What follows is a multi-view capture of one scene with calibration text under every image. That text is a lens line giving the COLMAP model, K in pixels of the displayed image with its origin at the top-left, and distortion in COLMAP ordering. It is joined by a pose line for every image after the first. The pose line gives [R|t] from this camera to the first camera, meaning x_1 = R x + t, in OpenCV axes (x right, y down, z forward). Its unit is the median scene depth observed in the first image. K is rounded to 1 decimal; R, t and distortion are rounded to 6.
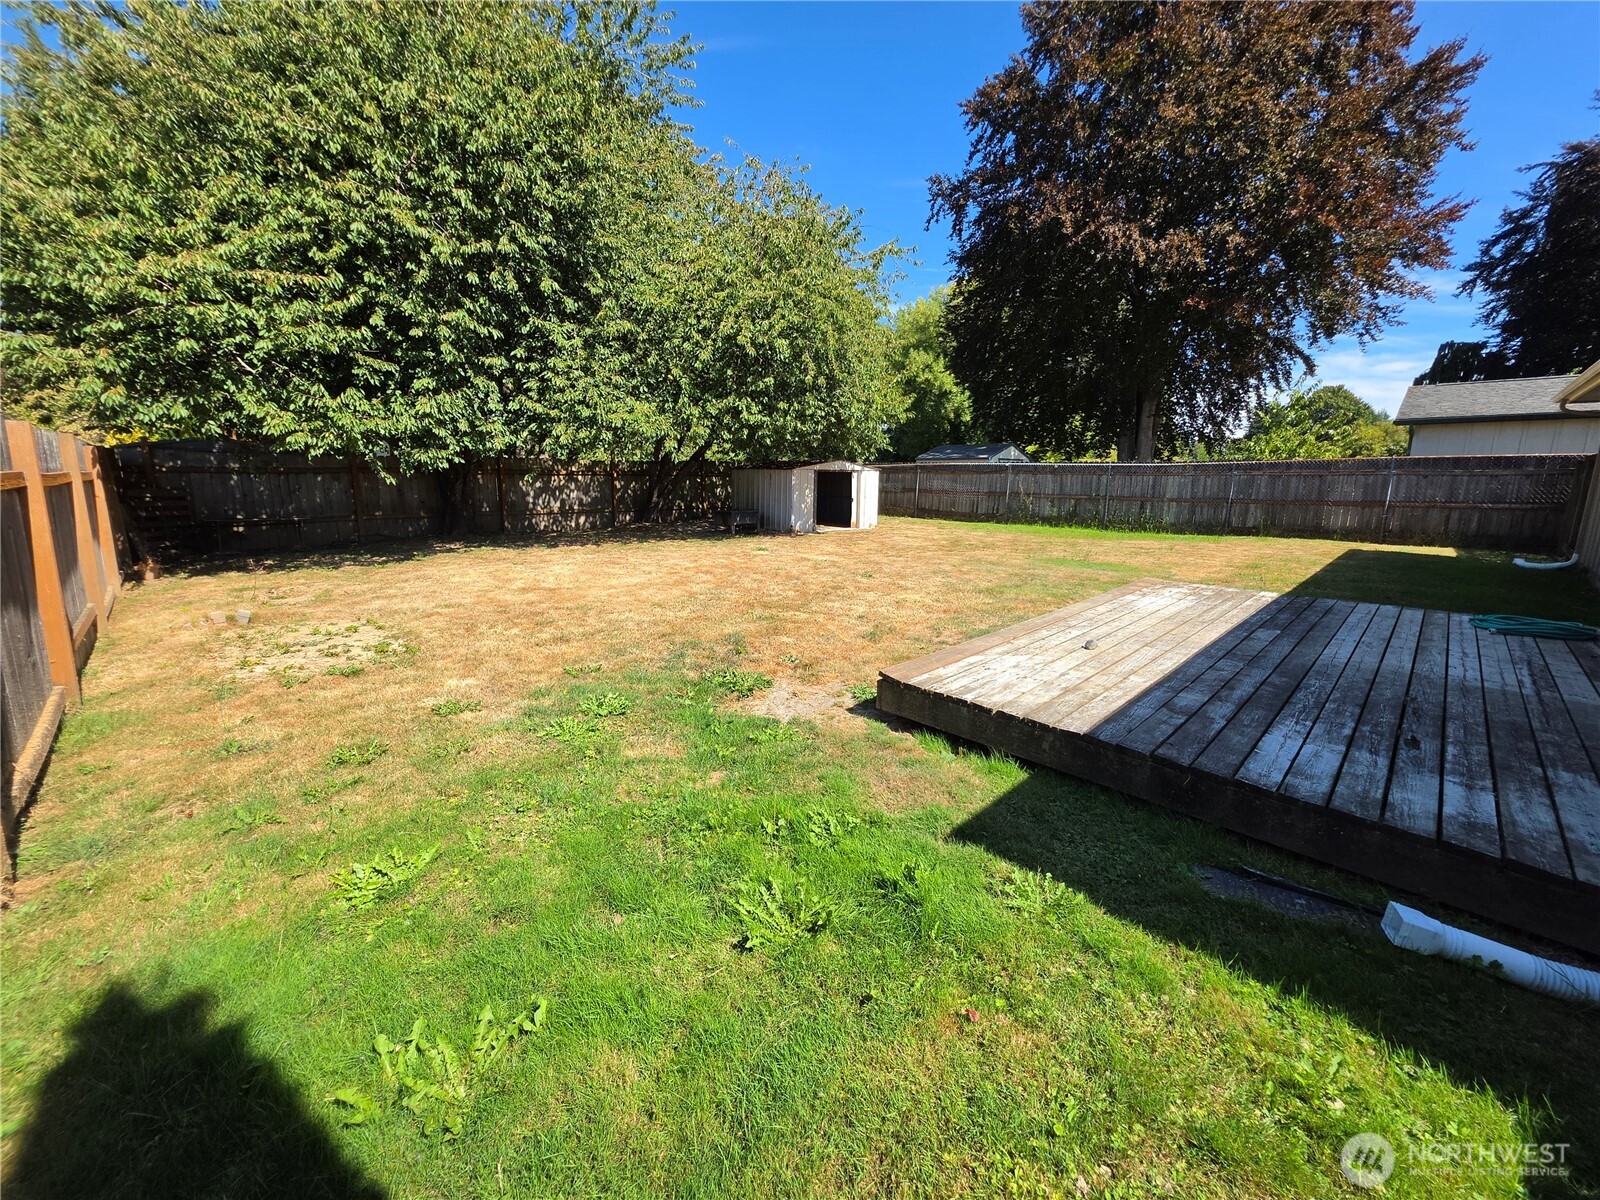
lens RADIAL K [[638.7, 0, 791.3], [0, 638.7, 593.8], [0, 0, 1]] dist [-0.004006, 0.001827]
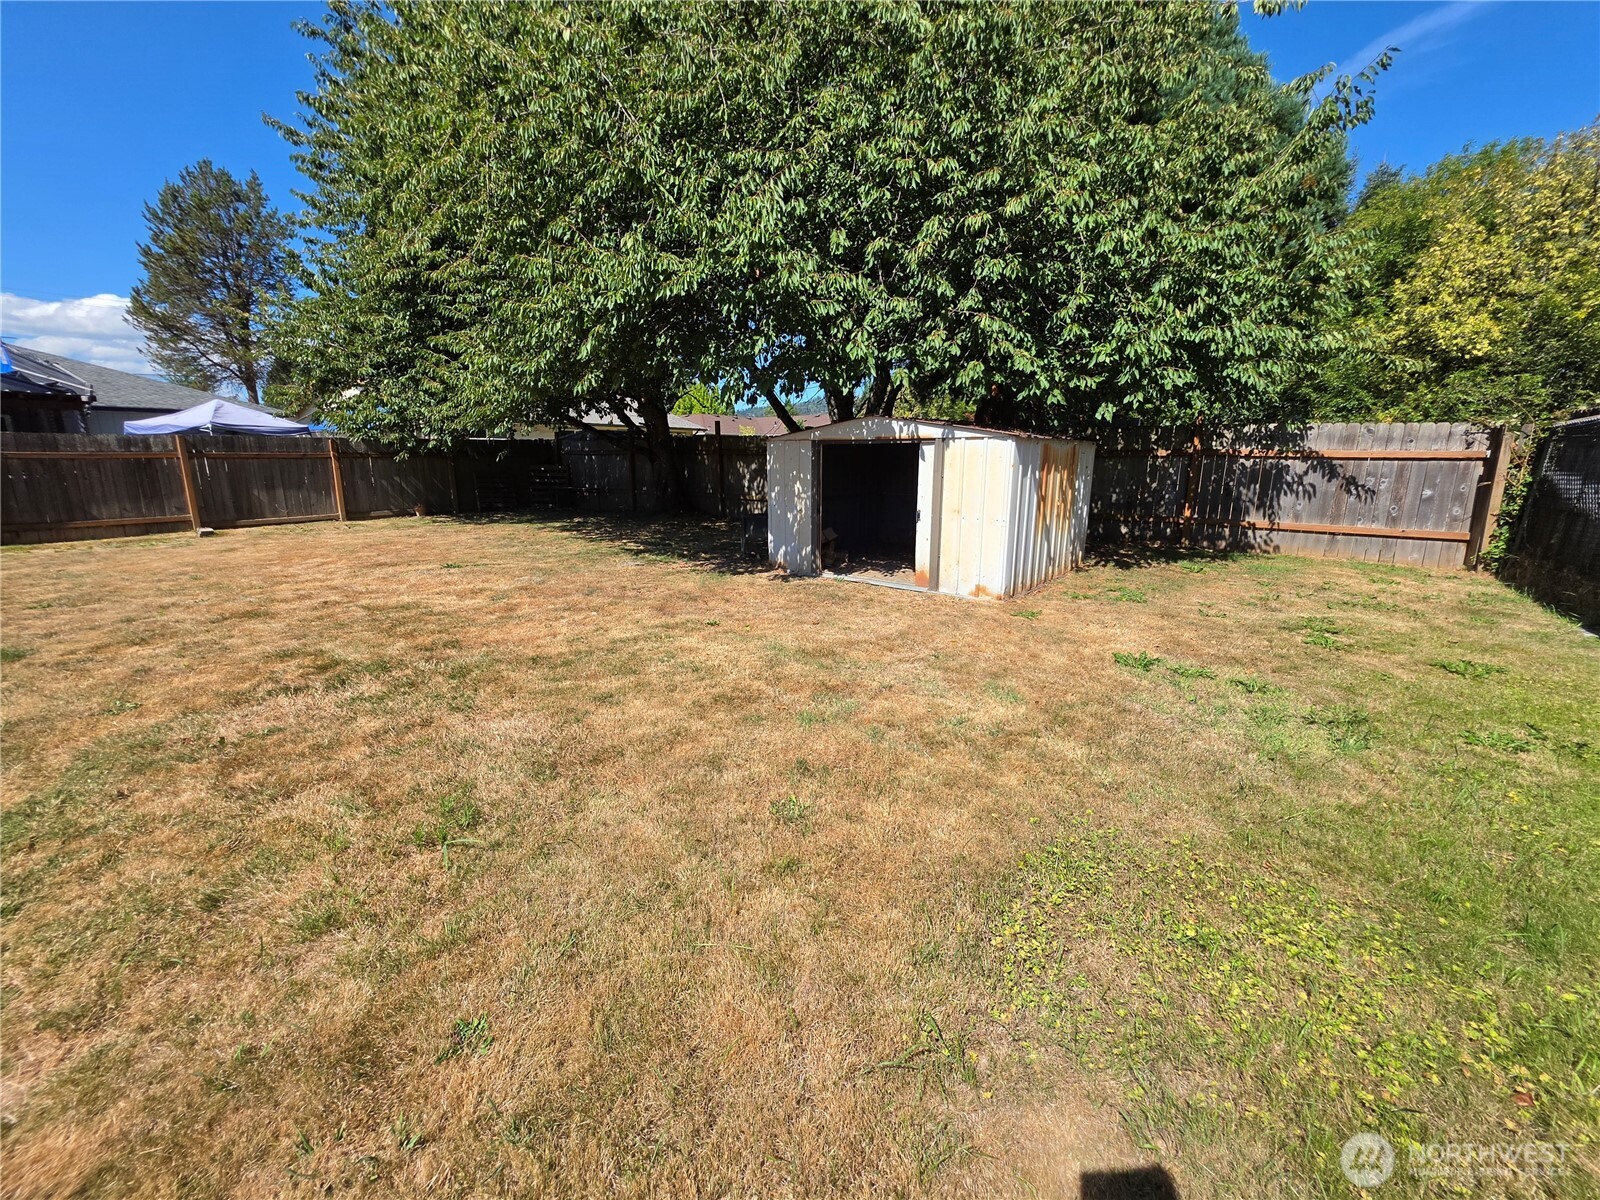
lens RADIAL K [[638.7, 0, 793.5], [0, 638.7, 588.8], [0, 0, 1]] dist [-0.004006, 0.001827]
pose [[0.189921, 0.195509, -0.962136, 0.476781], [-0.180301, 0.970251, 0.161568, -0.156471], [0.965102, 0.142789, 0.219522, 0.867103]]
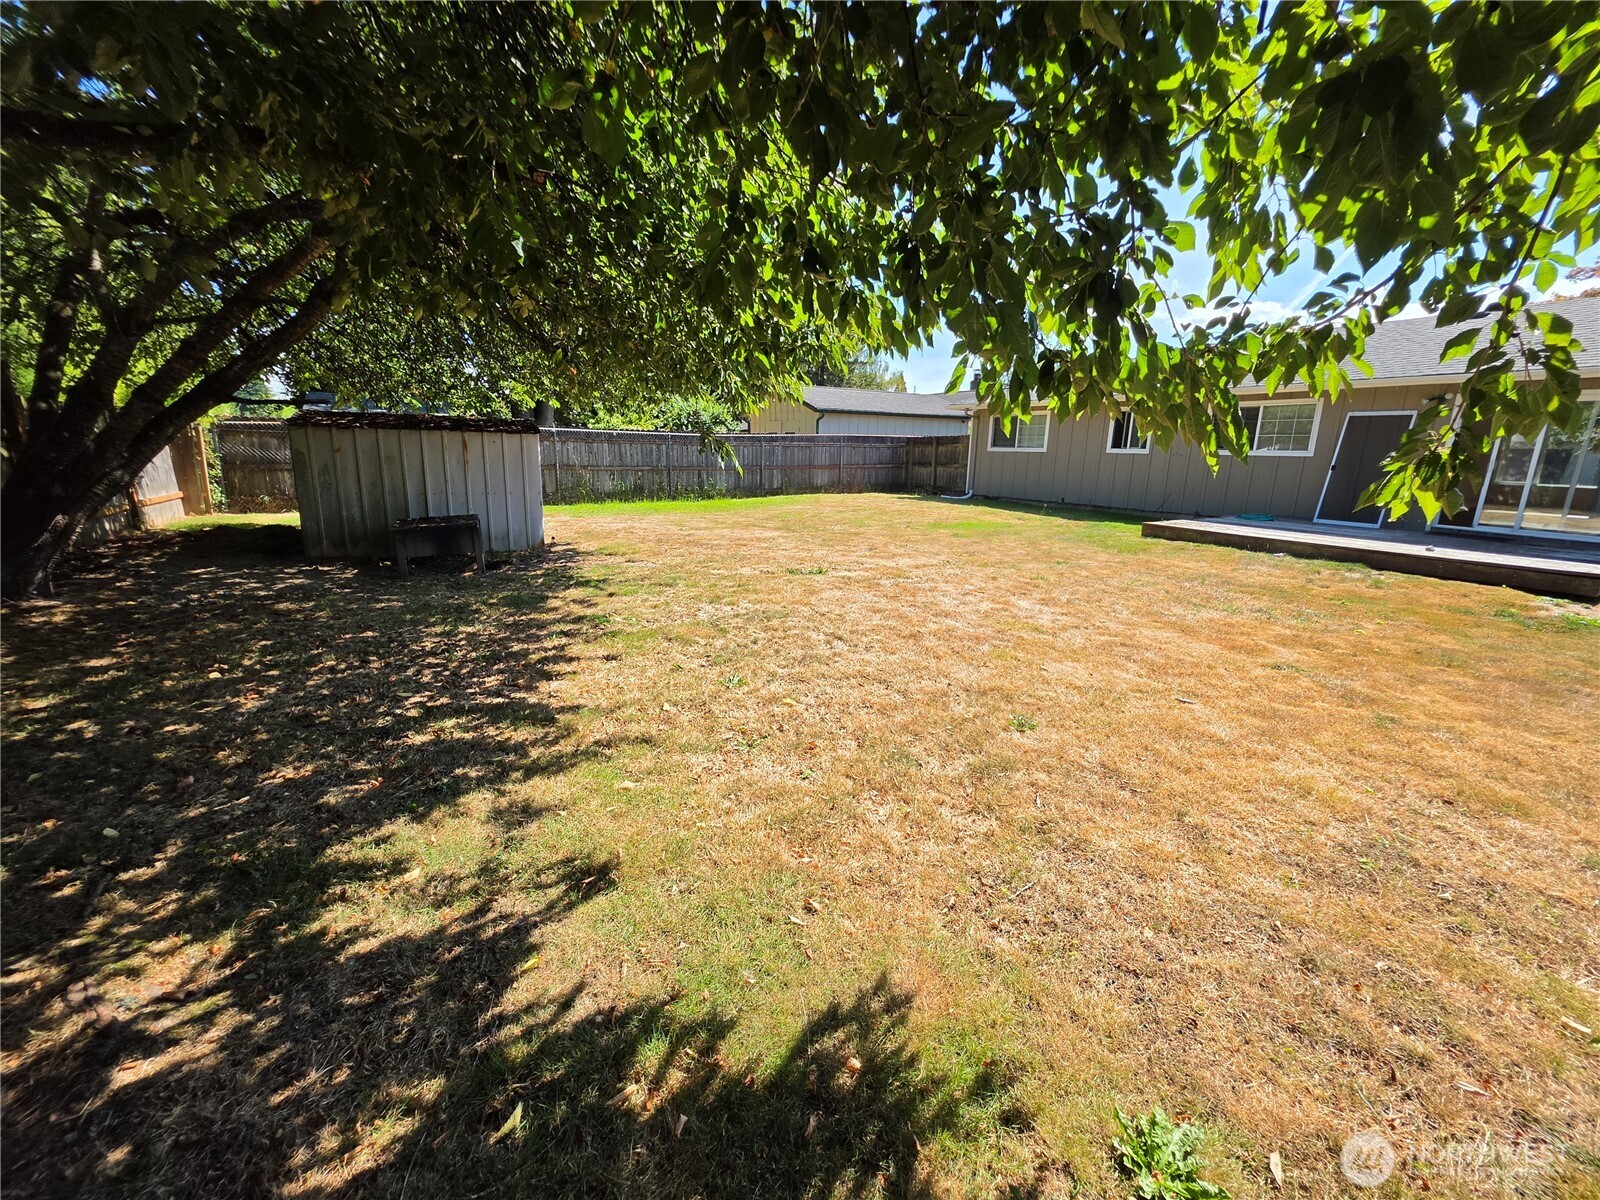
lens RADIAL K [[638.7, 0, 796.5], [0, 638.7, 586.9], [0, 0, 1]] dist [-0.004006, 0.001827]
pose [[0.206983, -0.211097, 0.955299, -0.474778], [0.164858, 0.970007, 0.178628, -0.122191], [-0.964355, 0.120516, 0.235576, 0.629398]]
